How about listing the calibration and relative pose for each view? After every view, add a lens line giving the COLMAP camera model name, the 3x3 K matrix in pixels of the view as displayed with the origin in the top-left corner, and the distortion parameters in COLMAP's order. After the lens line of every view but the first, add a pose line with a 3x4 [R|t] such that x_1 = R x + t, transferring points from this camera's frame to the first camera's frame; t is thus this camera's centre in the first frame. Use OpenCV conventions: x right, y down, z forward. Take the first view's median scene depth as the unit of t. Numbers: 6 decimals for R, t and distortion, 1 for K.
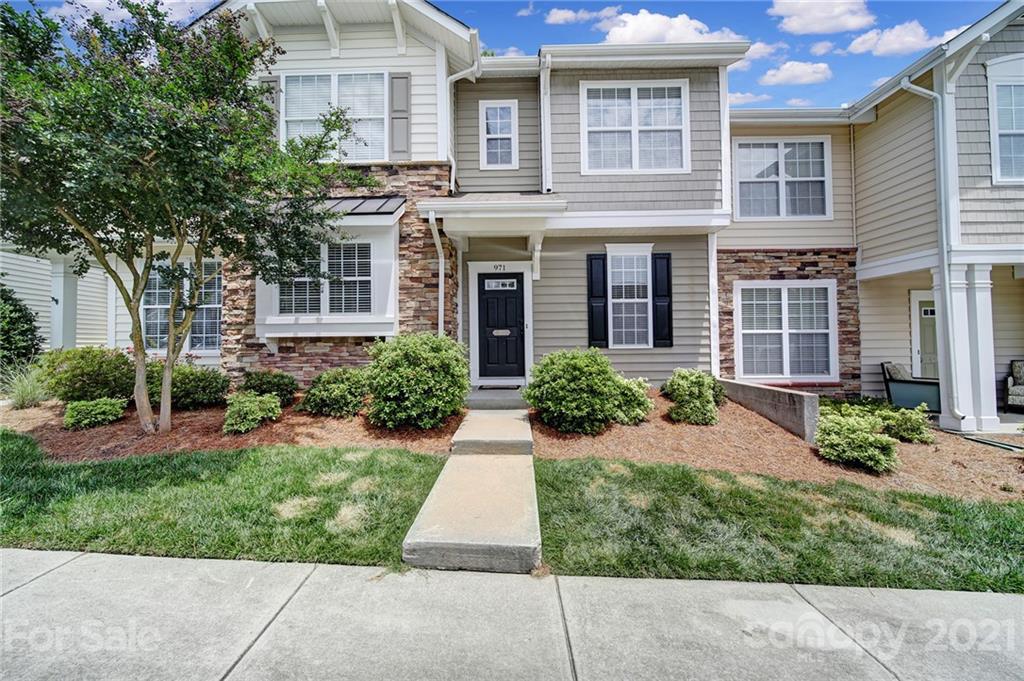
lens RADIAL K [[357.6, 0, 511.3], [0, 357.6, 336.3], [0, 0, 1]] dist [0.000111, -0.002363]
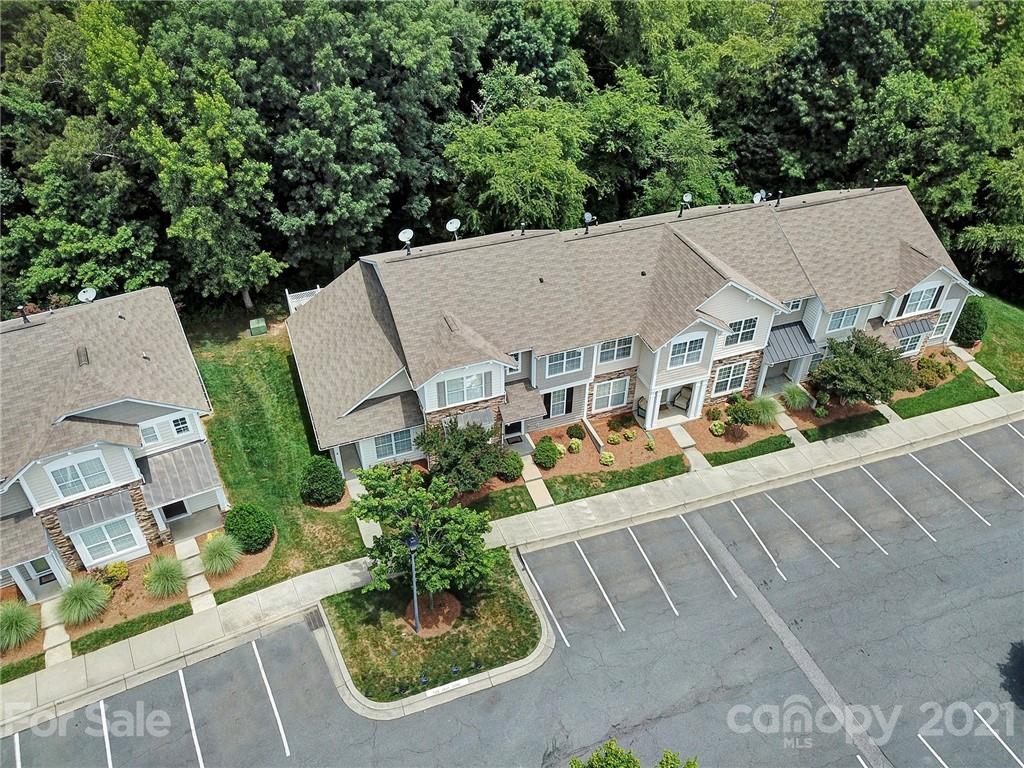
lens RADIAL K [[794.8, 0, 512.0], [0, 794.8, 384.0], [0, 0, 1]] dist [0.002905, 0.002331]
pose [[0.931432, -0.217528, 0.291746, -1.707935], [-0.024198, 0.762892, 0.646073, -4.074291], [-0.363110, -0.608832, 0.705319, -3.001890]]
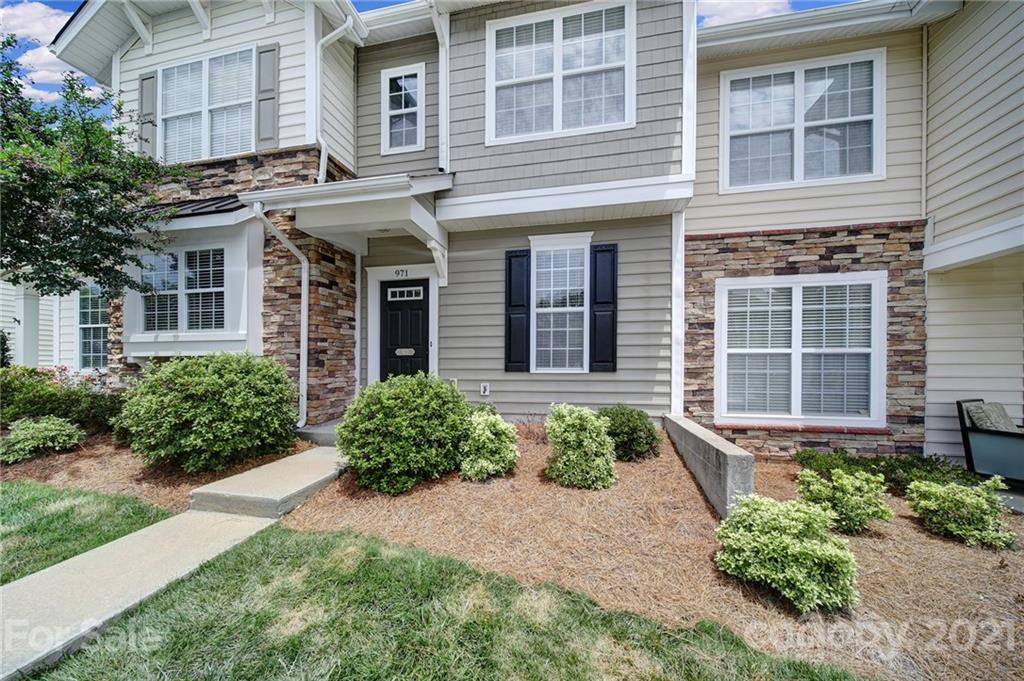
lens RADIAL K [[370.6, 0, 507.8], [0, 370.6, 366.8], [0, 0, 1]] dist [0.001486, -0.002716]
pose [[0.980659, 0.008982, -0.195520, 0.381568], [-0.003485, 0.999589, 0.028439, -0.001241], [0.195695, -0.027207, 0.980287, 0.206789]]
